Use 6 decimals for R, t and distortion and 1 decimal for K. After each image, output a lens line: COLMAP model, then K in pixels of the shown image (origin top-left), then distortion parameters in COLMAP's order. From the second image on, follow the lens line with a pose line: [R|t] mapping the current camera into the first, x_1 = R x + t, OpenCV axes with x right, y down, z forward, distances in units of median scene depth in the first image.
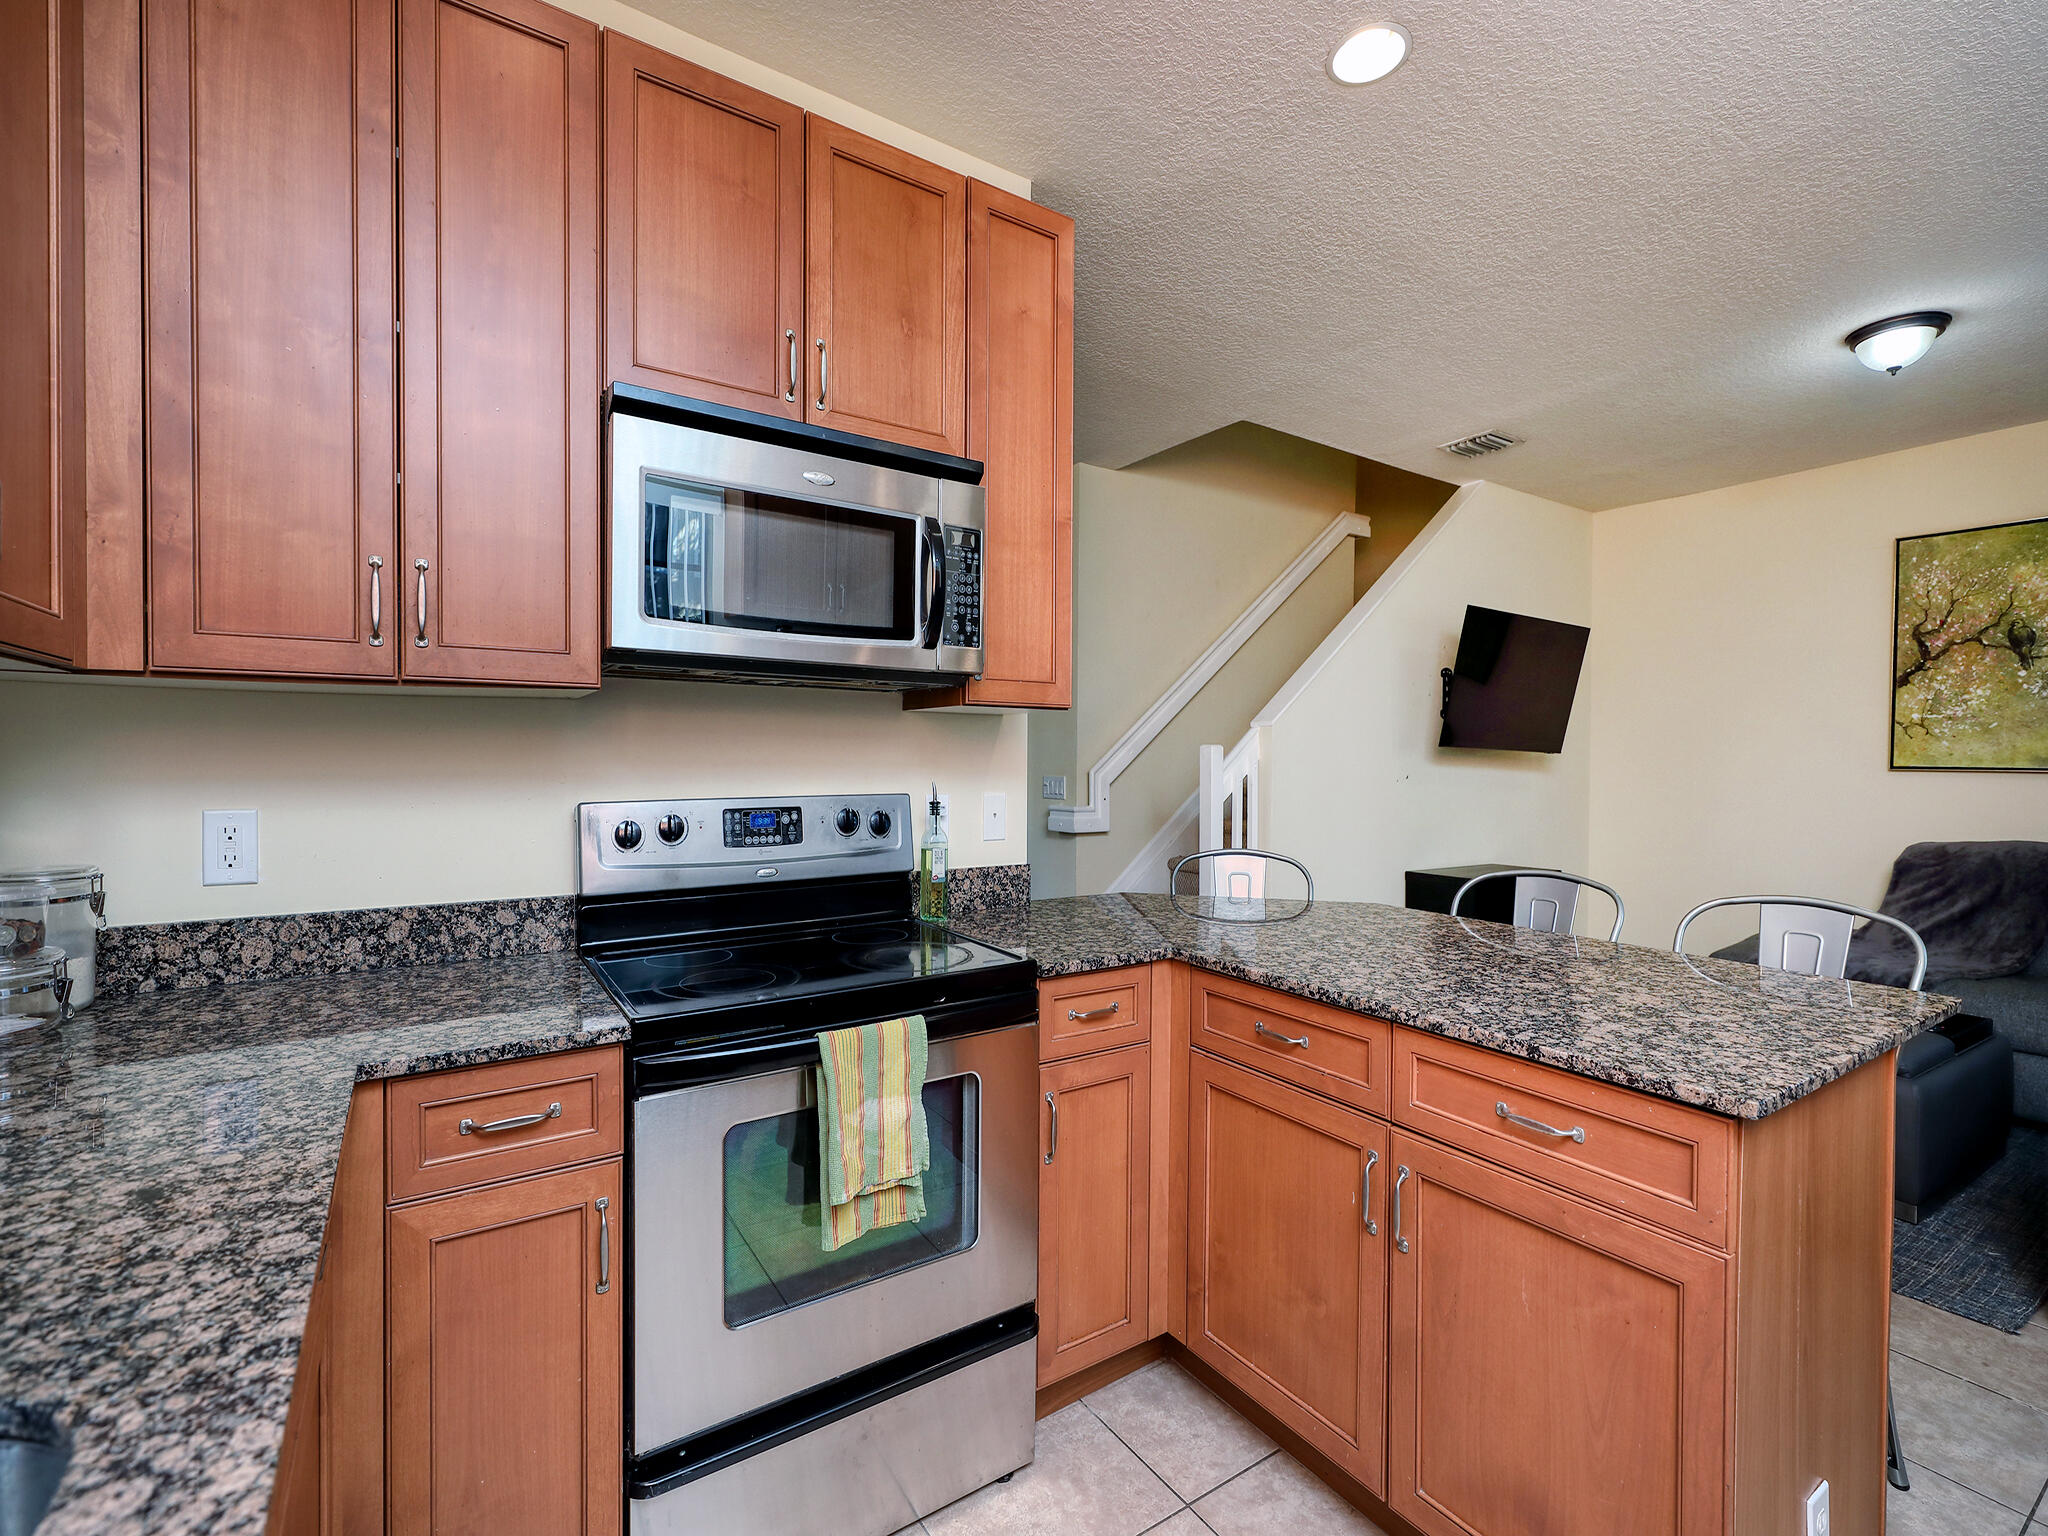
lens RADIAL K [[970.1, 0, 1024.0], [0, 970.1, 768.0], [0, 0, 1]] dist [-0.001438, -0.000511]
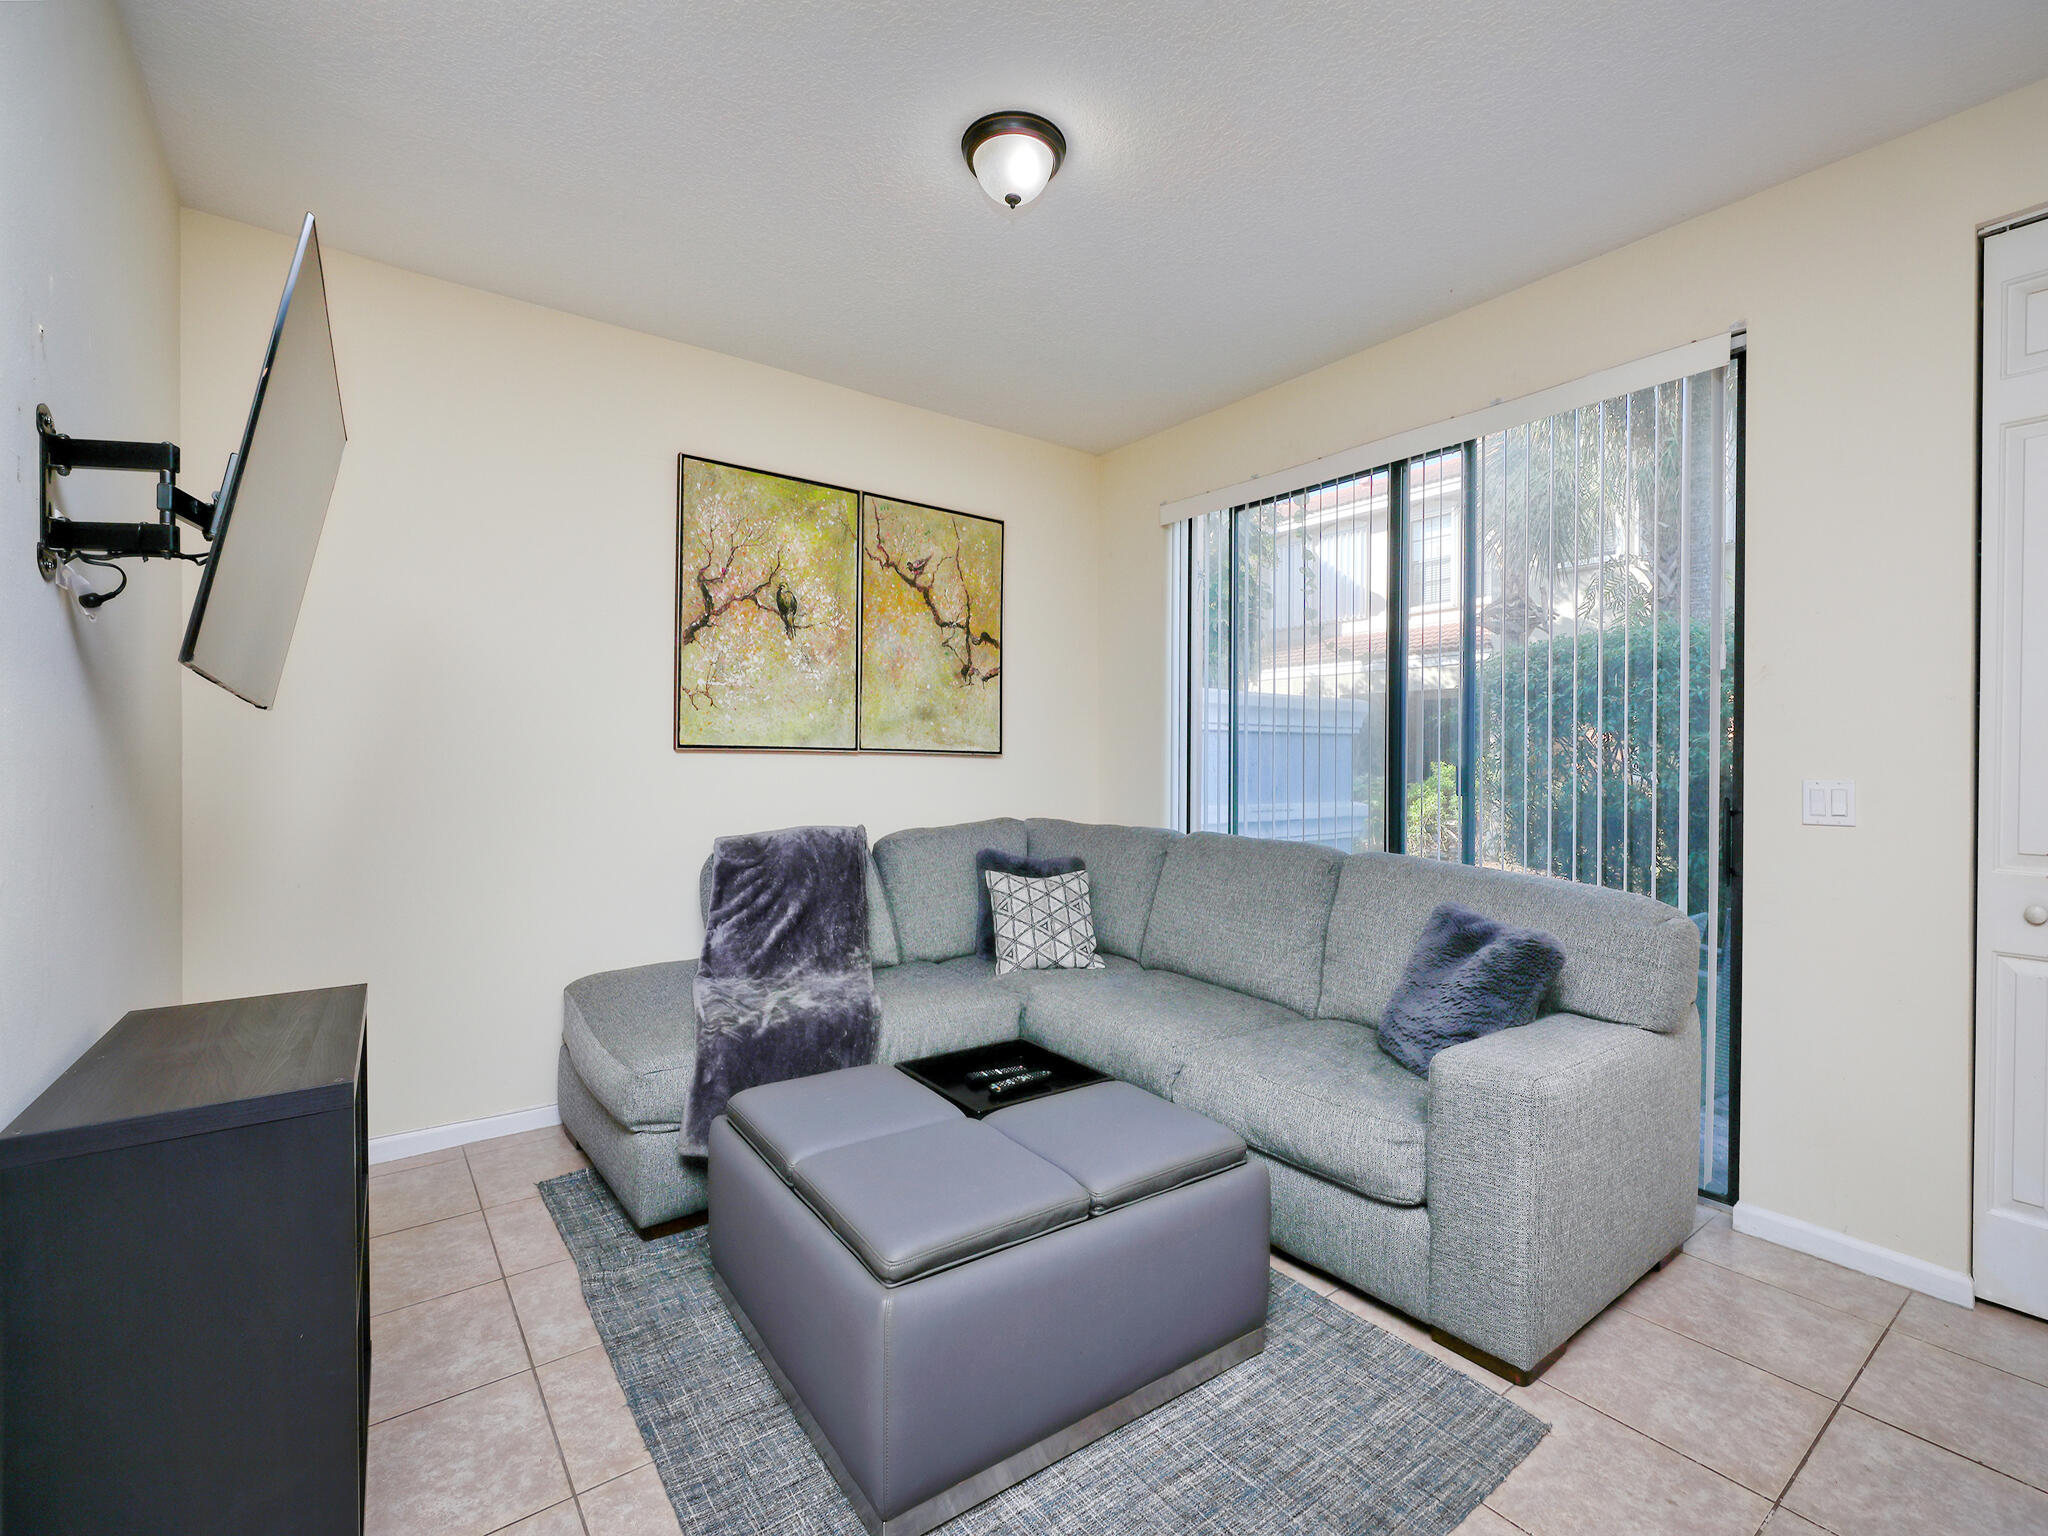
lens RADIAL K [[970.1, 0, 1024.0], [0, 970.1, 768.0], [0, 0, 1]] dist [-0.001438, -0.000511]
pose [[-0.029239, 0.001047, 0.999572, 0.110798], [0.011892, 0.999929, -0.000699, 0.021795], [-0.999502, 0.011866, -0.029249, 0.768795]]
